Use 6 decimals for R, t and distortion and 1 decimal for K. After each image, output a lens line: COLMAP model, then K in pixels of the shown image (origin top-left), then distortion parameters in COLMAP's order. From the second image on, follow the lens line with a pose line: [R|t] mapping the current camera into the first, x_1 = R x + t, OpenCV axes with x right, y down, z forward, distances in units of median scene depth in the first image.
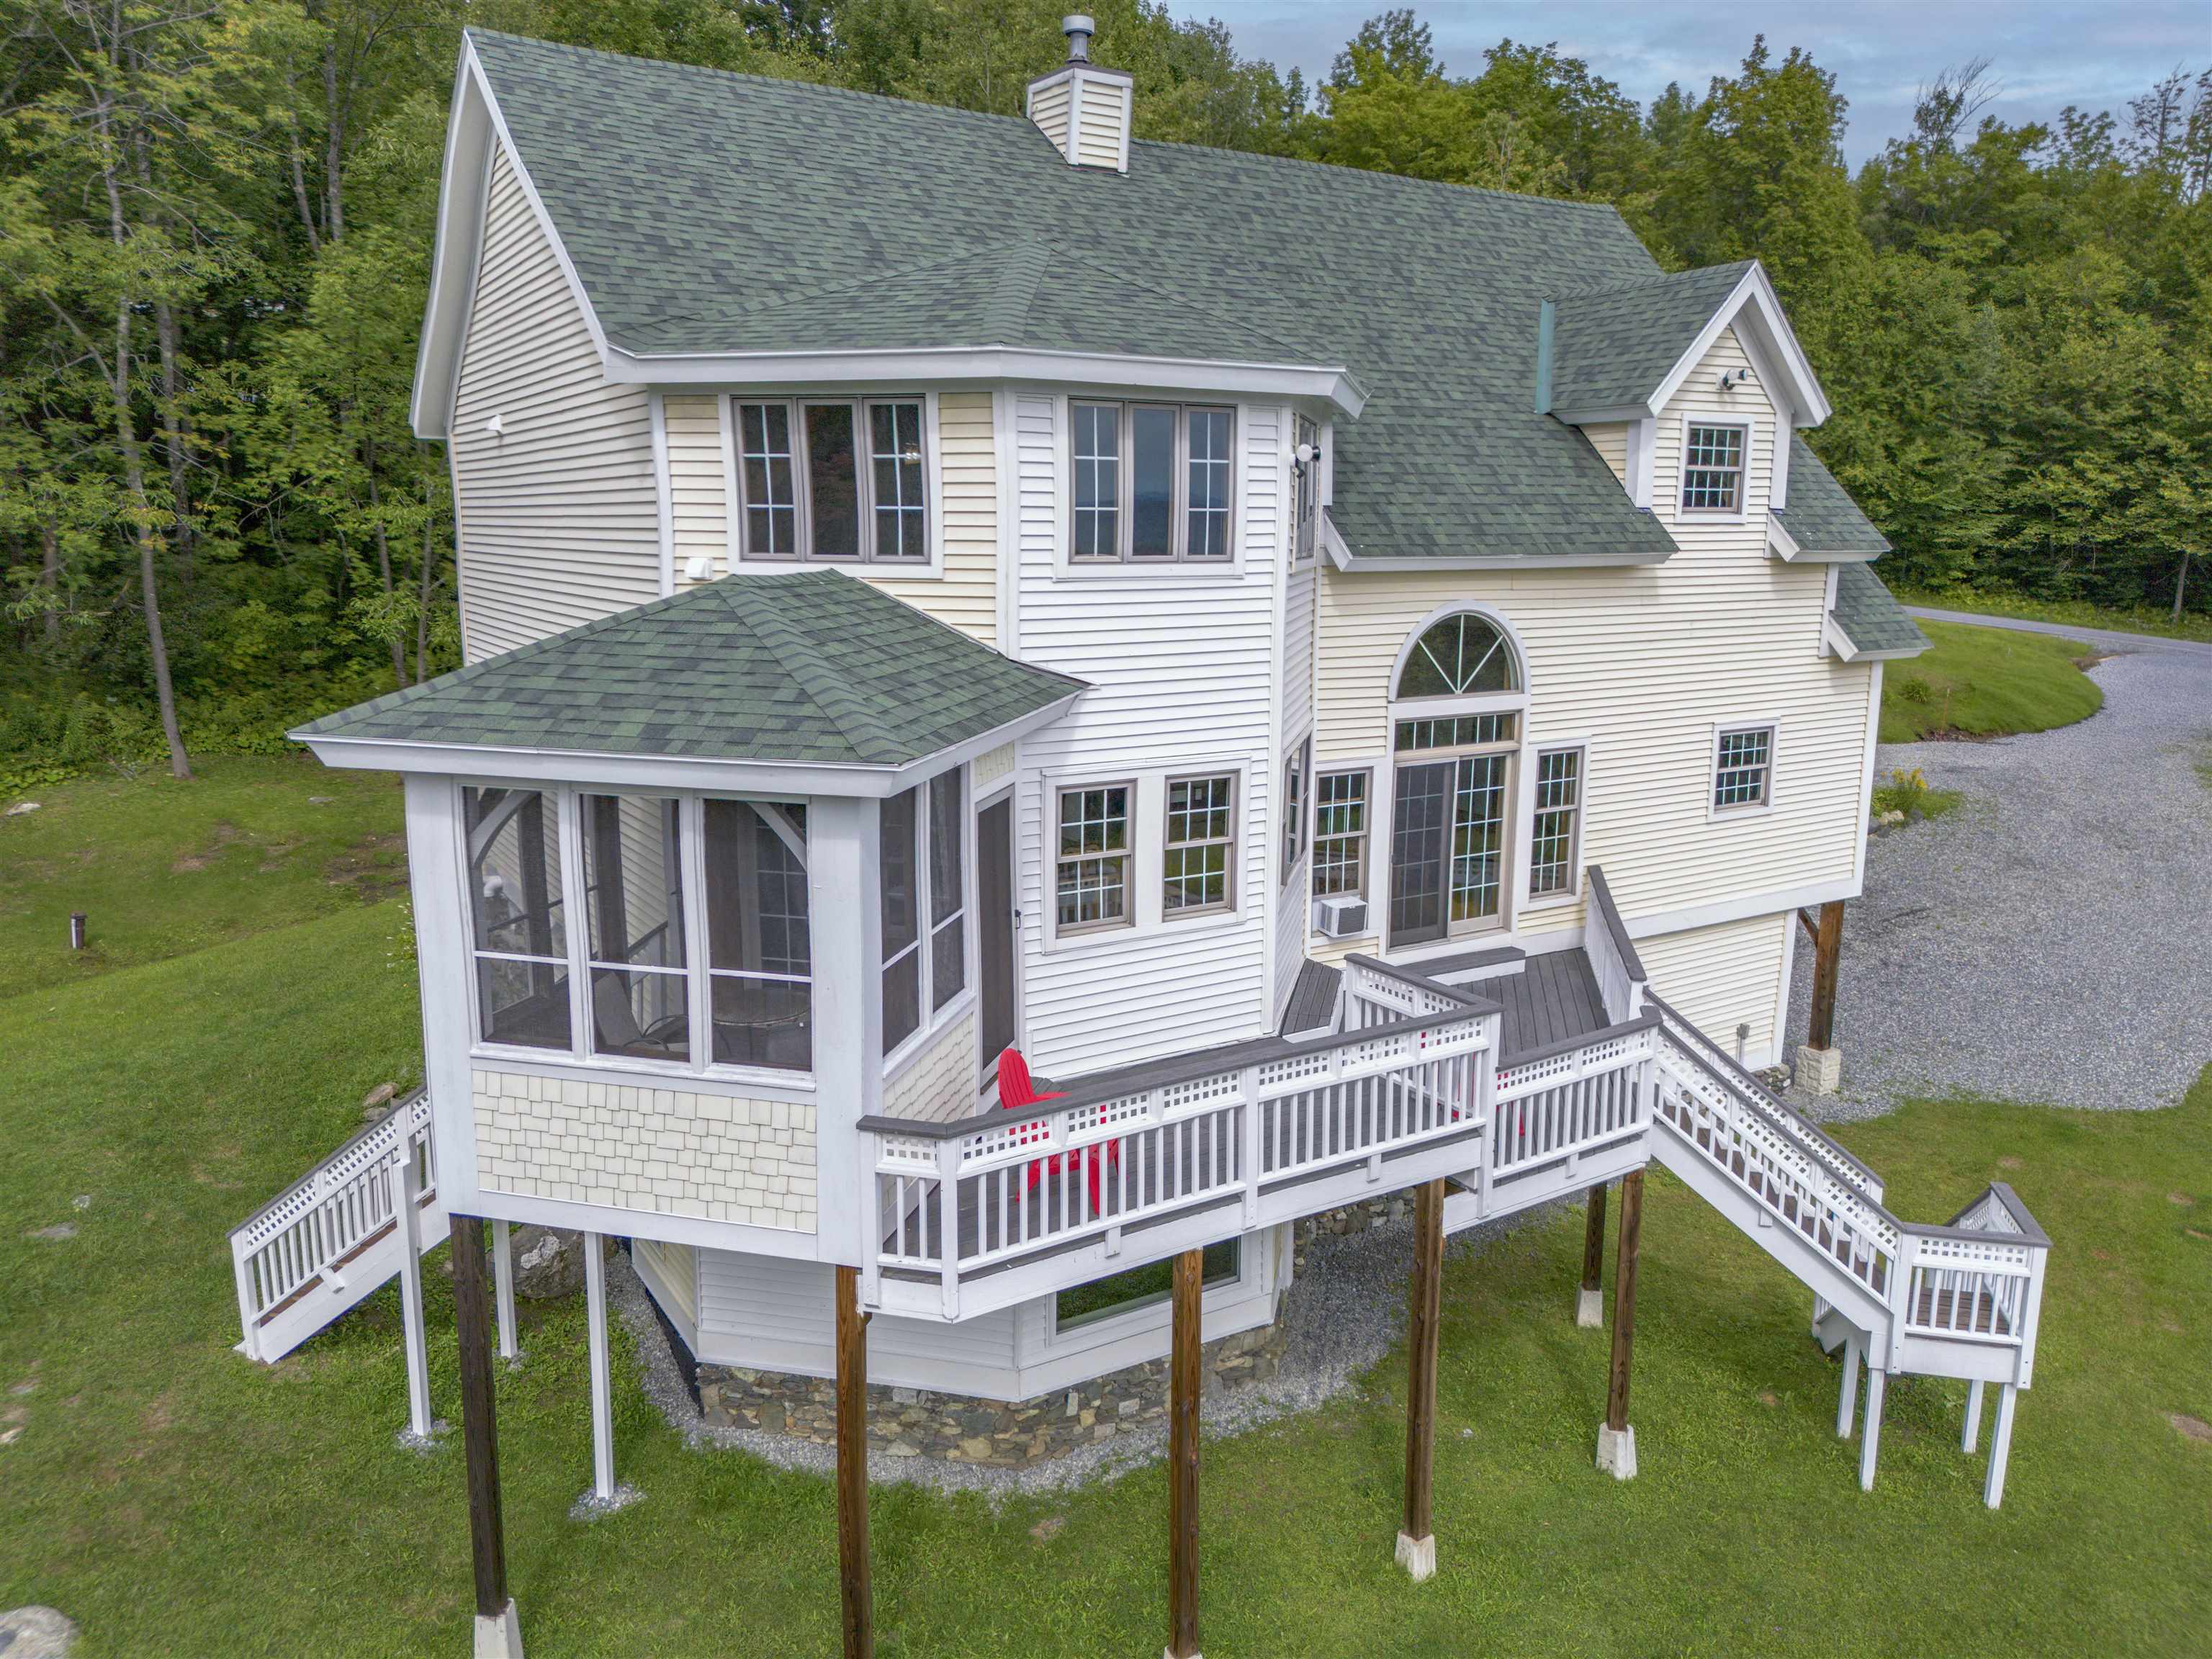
lens RADIAL K [[1614.5, 0, 1102.7], [0, 1614.5, 823.6], [0, 0, 1]] dist [0.029260, -0.009221]
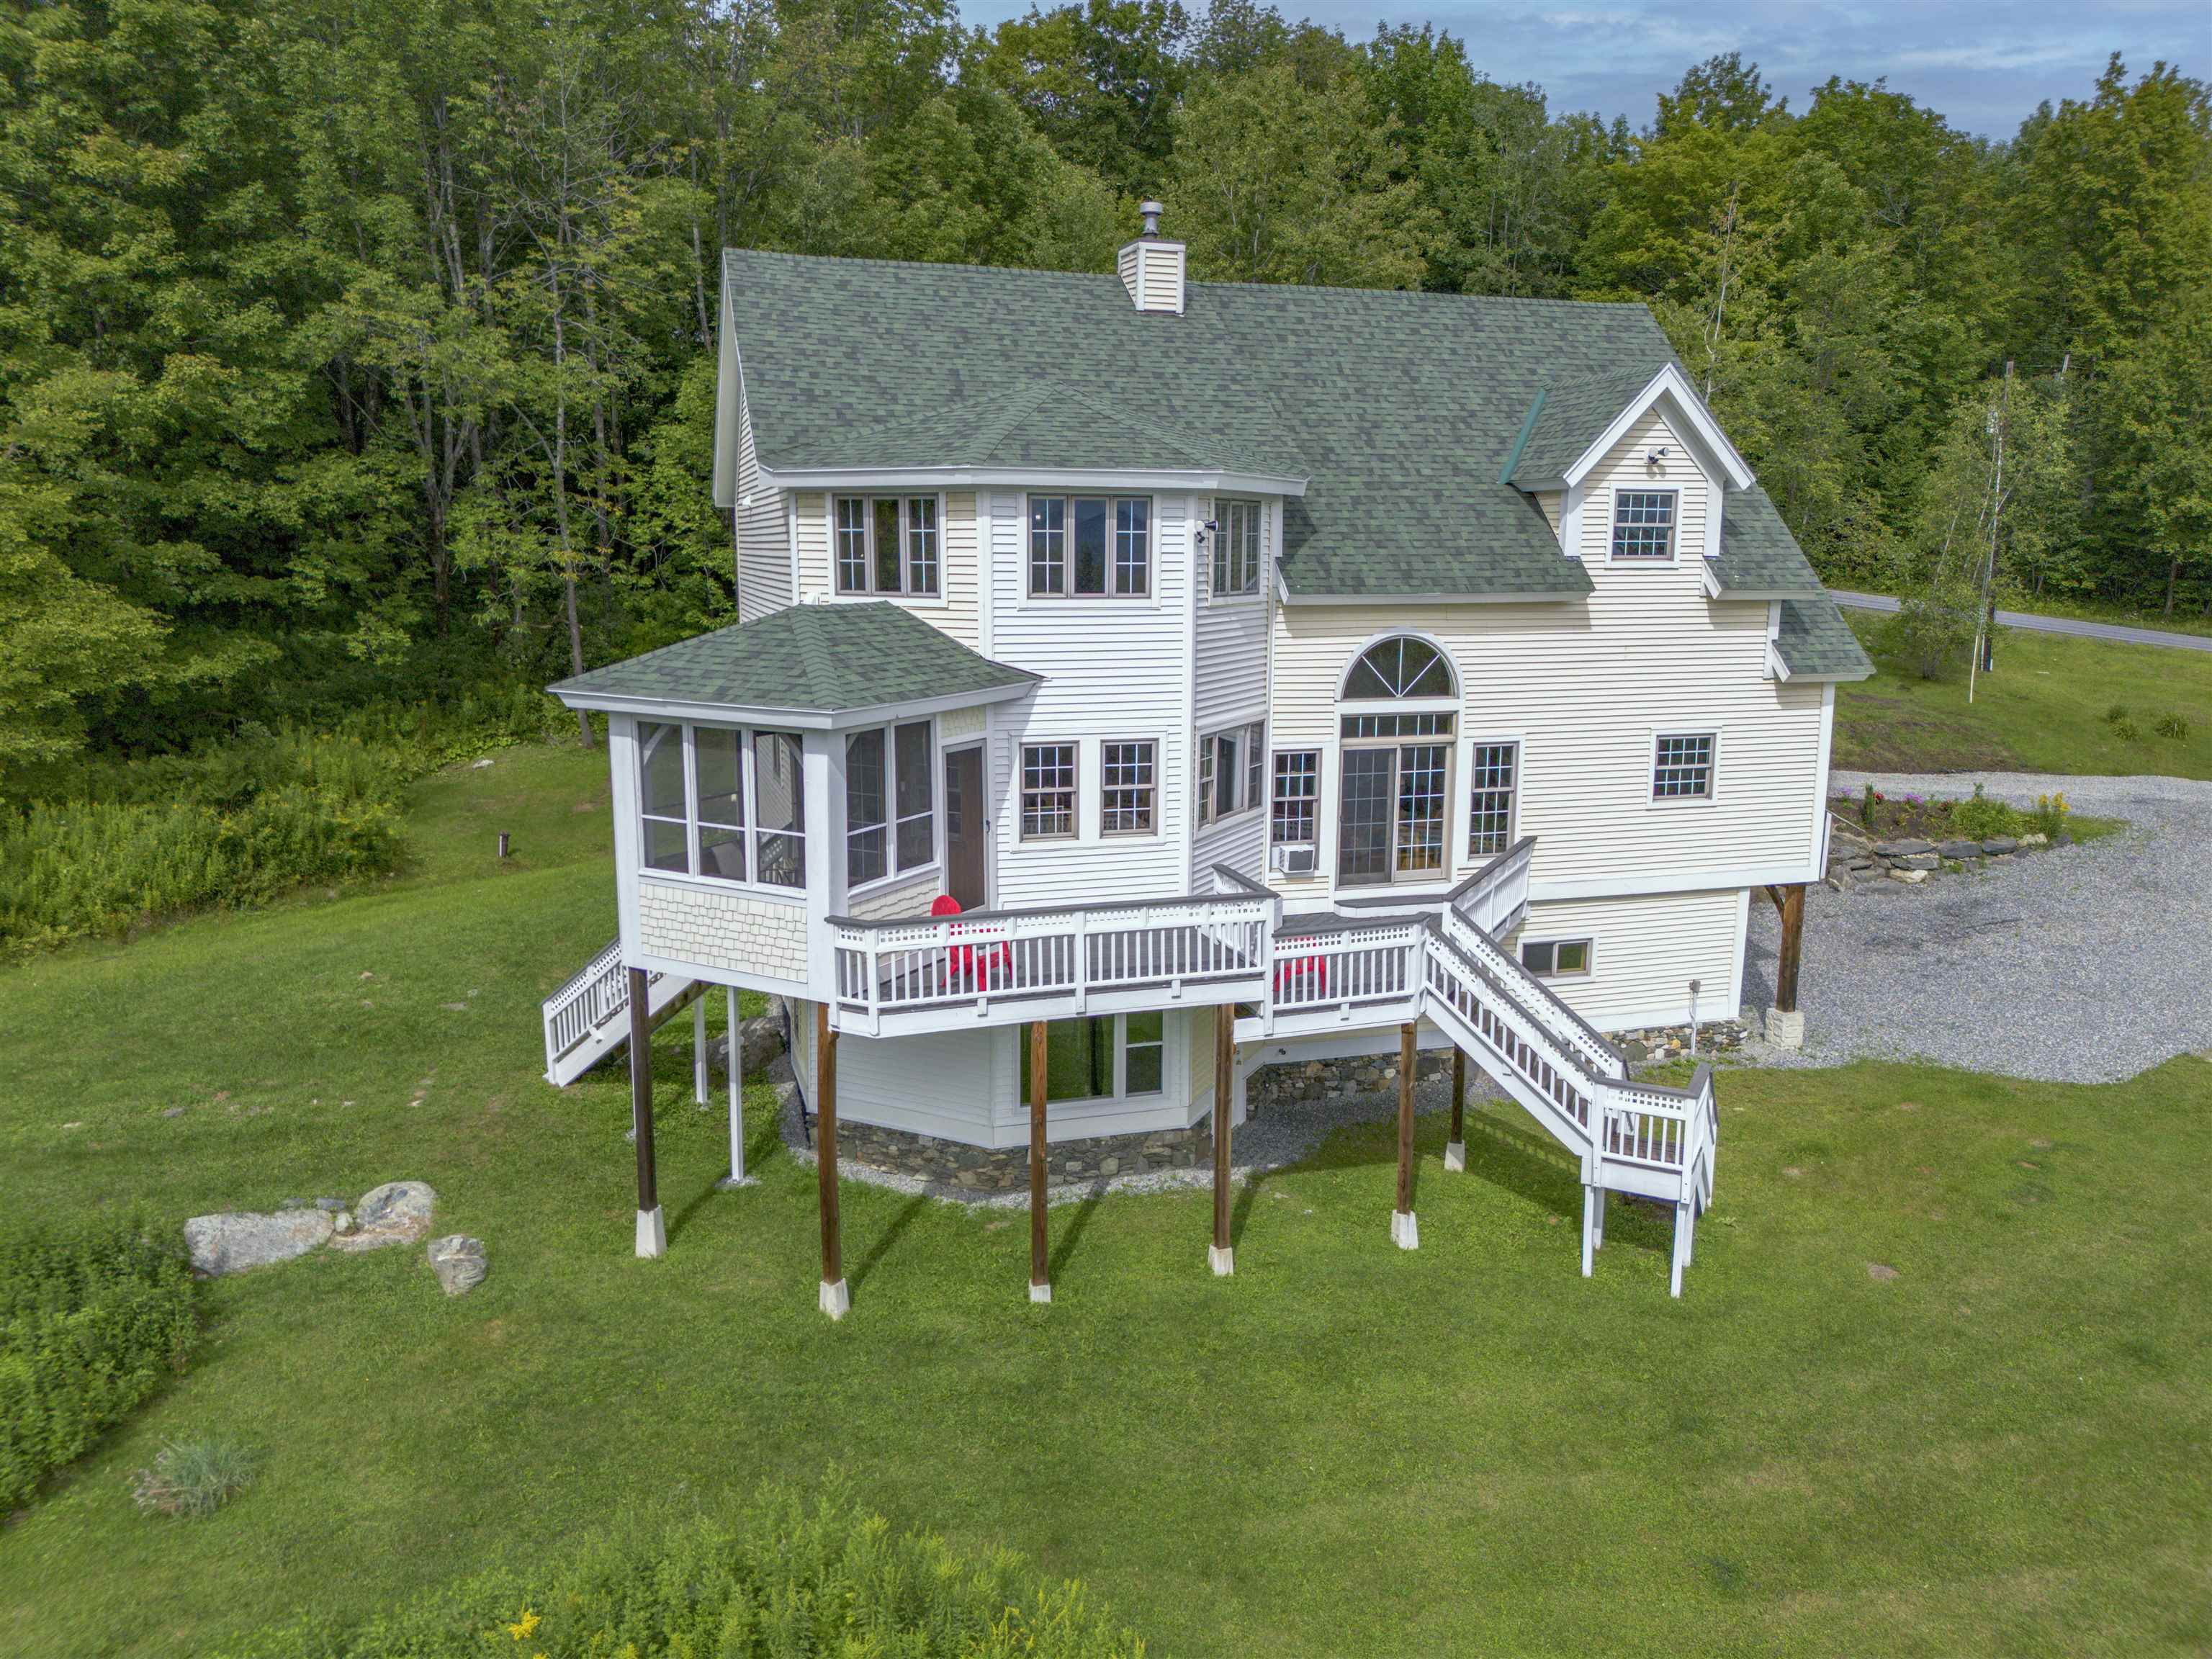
lens RADIAL K [[1633.9, 0, 1106.0], [0, 1633.9, 829.5], [0, 0, 1]] dist [0.051291, -0.049194]
pose [[0.967435, 0.043756, -0.249308, 0.357817], [-0.047136, 0.998860, -0.007604, 0.054833], [0.248691, 0.019108, 0.968394, -0.396521]]
